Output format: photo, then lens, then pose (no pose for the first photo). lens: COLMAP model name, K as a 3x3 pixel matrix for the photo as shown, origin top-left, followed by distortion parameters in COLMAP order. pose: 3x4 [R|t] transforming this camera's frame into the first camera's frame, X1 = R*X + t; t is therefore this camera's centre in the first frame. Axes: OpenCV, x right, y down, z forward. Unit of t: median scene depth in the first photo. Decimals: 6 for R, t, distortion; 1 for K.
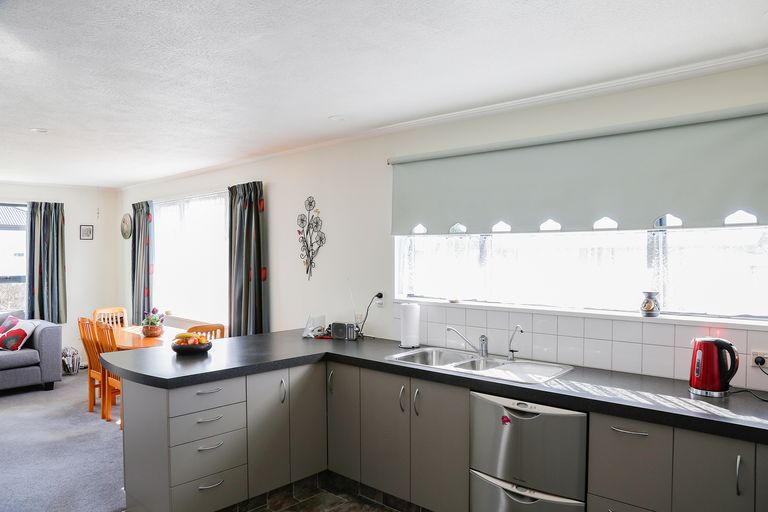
lens RADIAL K [[535.0, 0, 384.0], [0, 535.0, 256.0], [0, 0, 1]] dist [-0.074284, 0.000844]
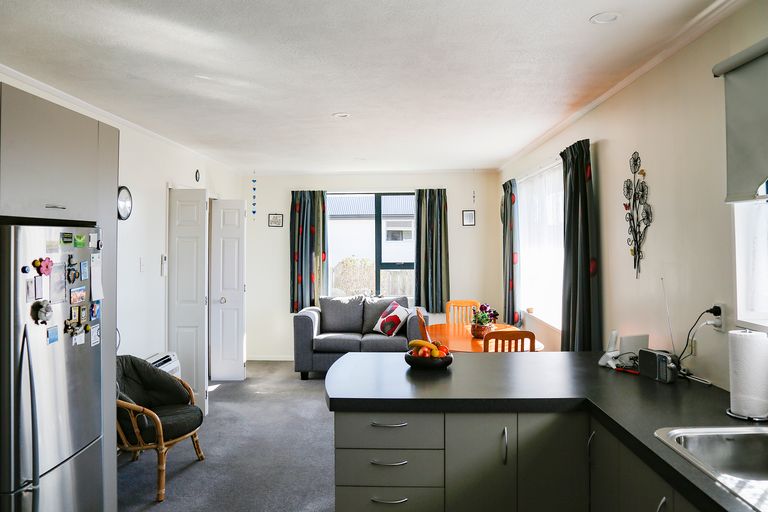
lens RADIAL K [[580.3, 0, 384.3], [0, 580.3, 215.2], [0, 0, 1]] dist [-0.051290, 0.001689]
pose [[0.653845, -0.041228, -0.755504, 0.193110], [0.007559, 0.998820, -0.047964, -0.000717], [0.756590, 0.025651, 0.653386, 0.298767]]
